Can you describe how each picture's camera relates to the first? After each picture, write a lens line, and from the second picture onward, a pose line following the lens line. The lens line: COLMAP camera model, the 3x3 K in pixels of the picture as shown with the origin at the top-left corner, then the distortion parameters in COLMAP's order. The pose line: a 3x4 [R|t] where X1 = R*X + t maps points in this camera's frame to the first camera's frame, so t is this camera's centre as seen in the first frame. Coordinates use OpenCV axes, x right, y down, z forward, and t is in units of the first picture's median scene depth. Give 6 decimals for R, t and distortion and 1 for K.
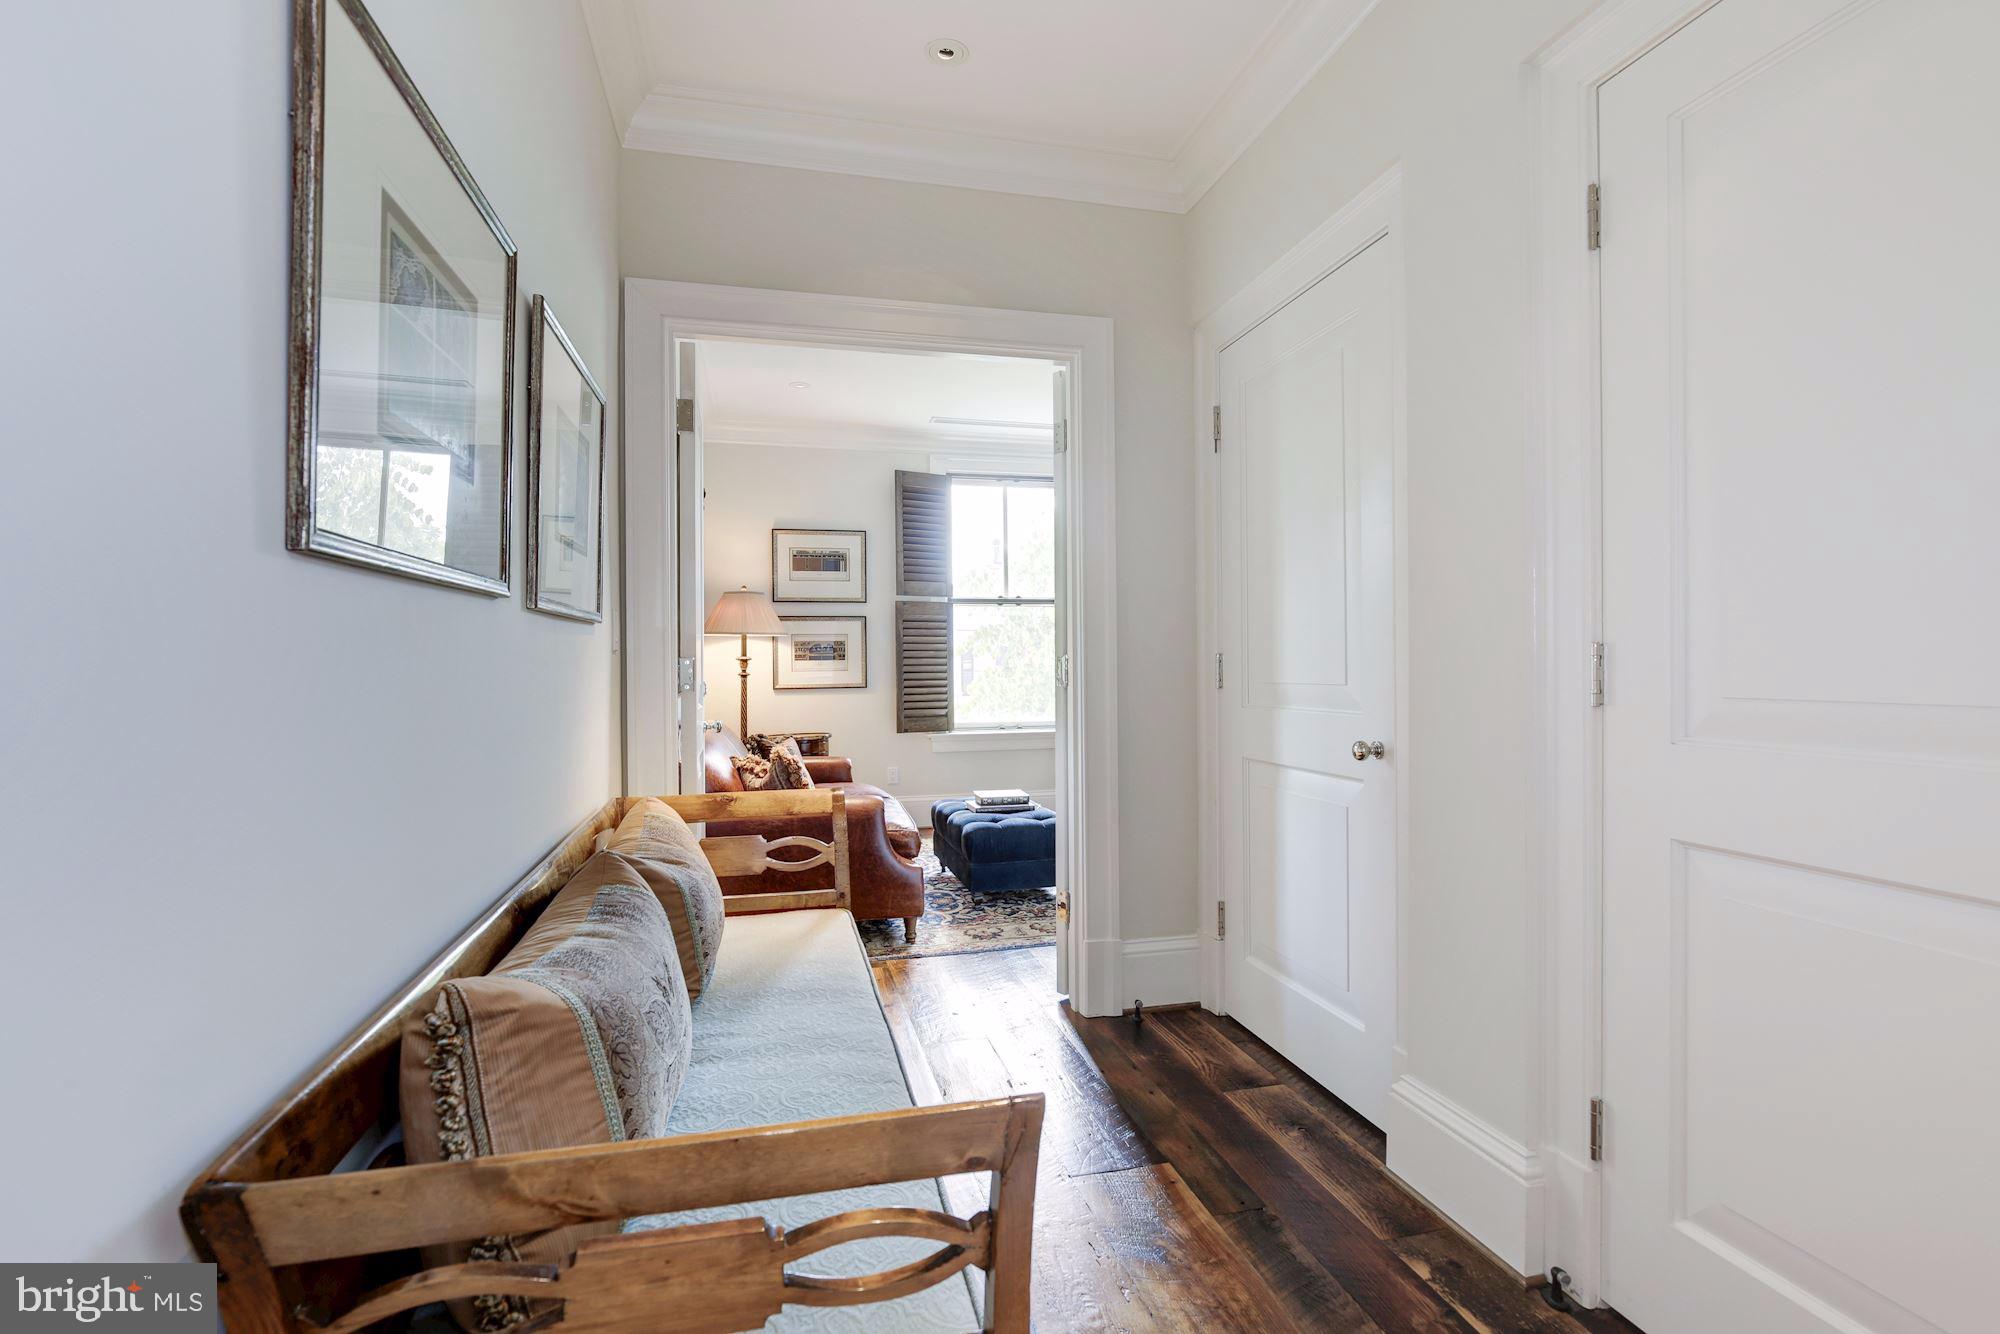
lens RADIAL K [[943.8, 0, 1003.5], [0, 943.8, 657.0], [0, 0, 1]] dist [-0.013065, 0.002804]
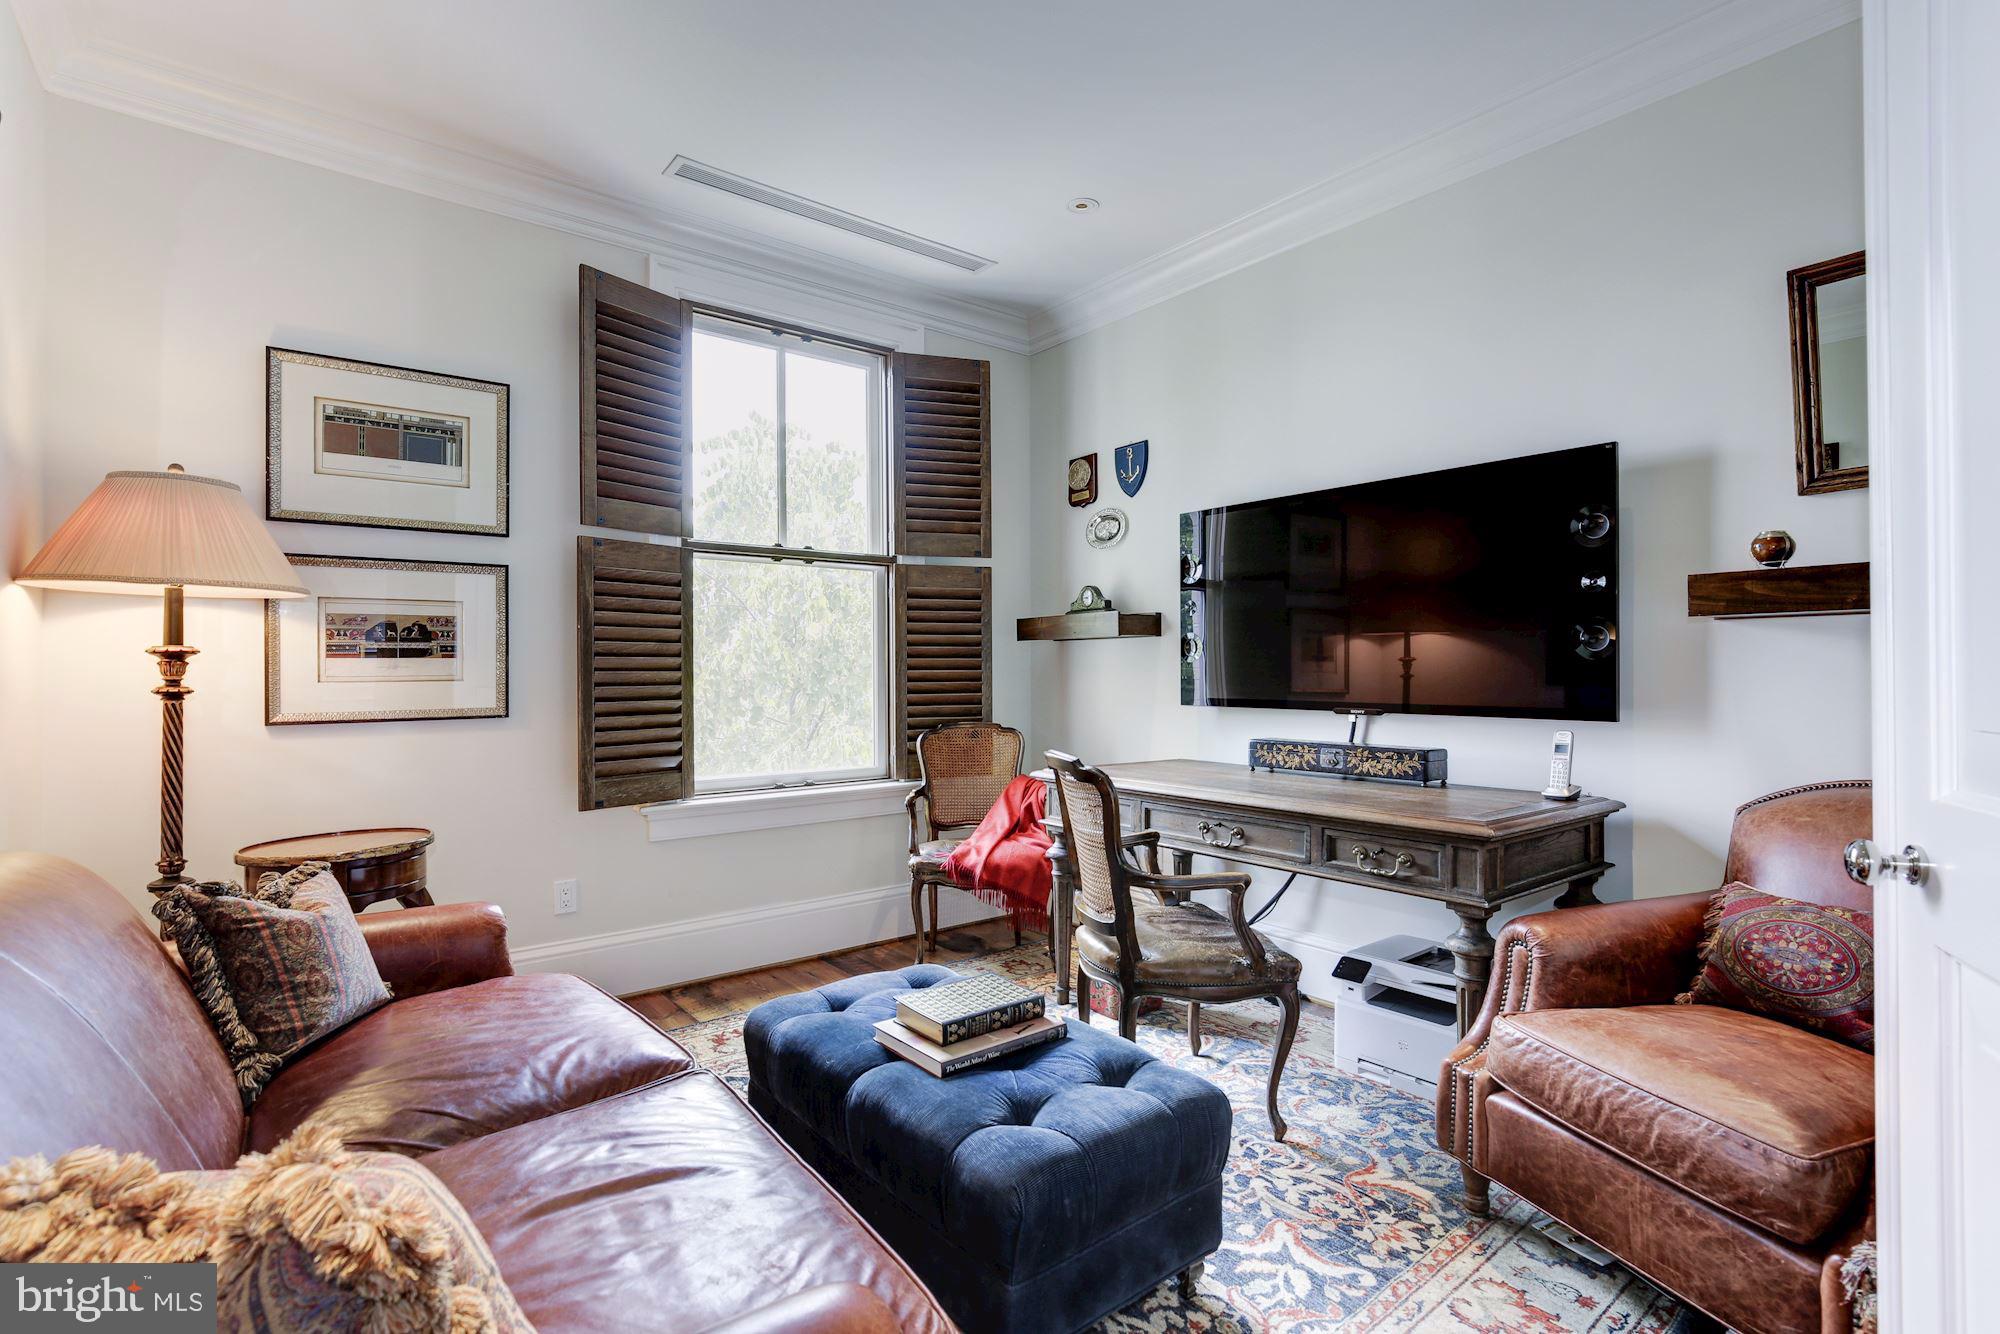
lens RADIAL K [[943.8, 0, 1007.8], [0, 943.8, 658.0], [0, 0, 1]] dist [-0.013065, 0.002804]
pose [[0.900714, 0.009525, 0.434309, -0.125936], [-0.006320, 0.999941, -0.008822, 0.005733], [-0.434368, 0.005201, 0.900721, 0.475260]]
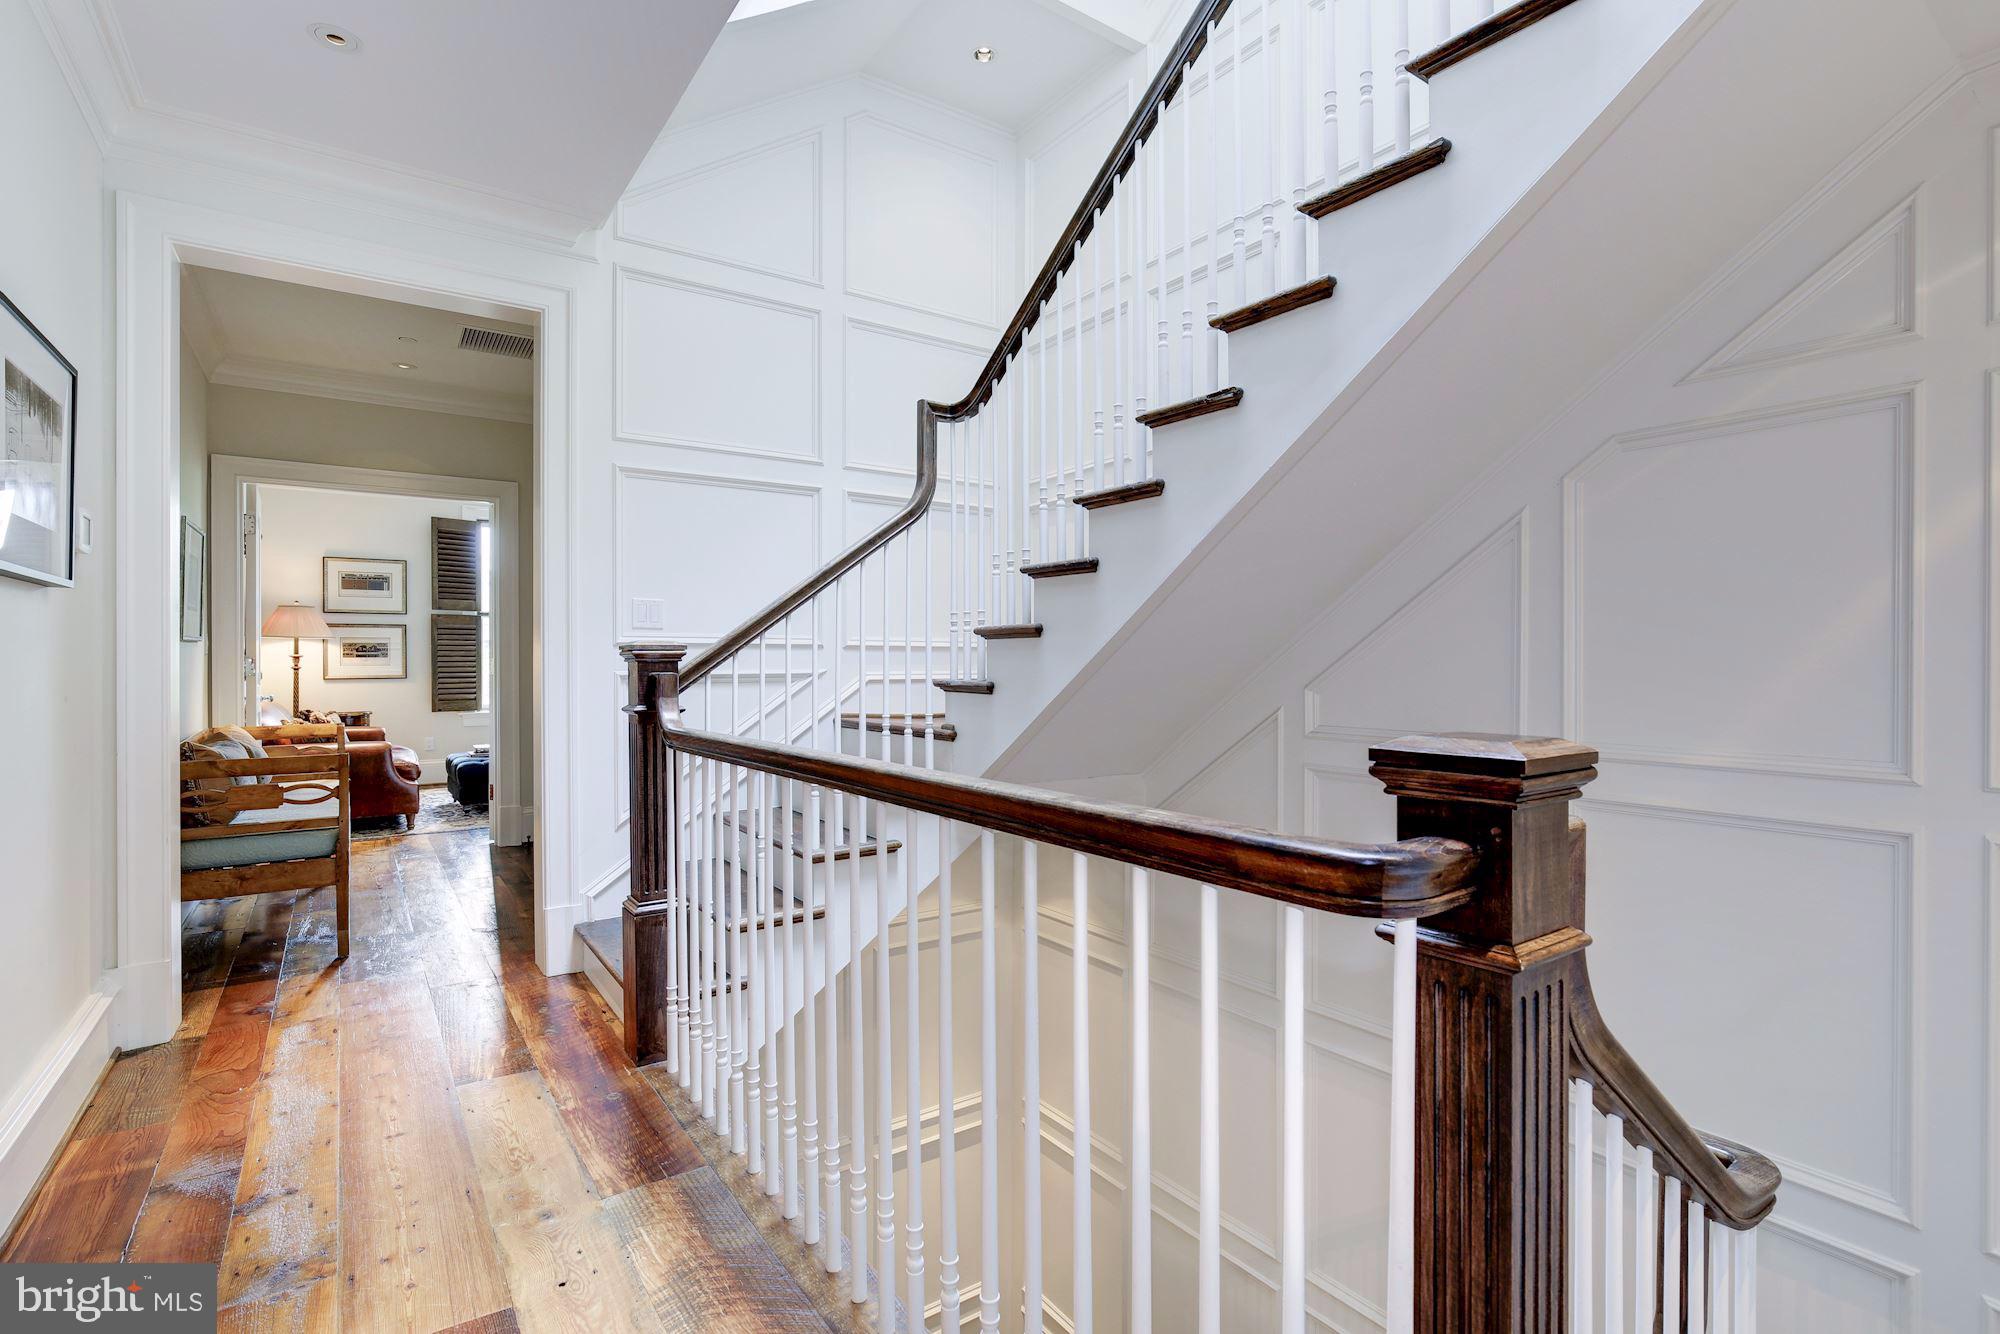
lens RADIAL K [[943.8, 0, 999.9], [0, 943.8, 670.4], [0, 0, 1]] dist [-0.013065, 0.002804]
pose [[0.934678, 0.005448, 0.355454, 0.169518], [-0.012059, 0.999793, 0.016386, -0.010653], [-0.355291, -0.019602, 0.934550, -0.548143]]
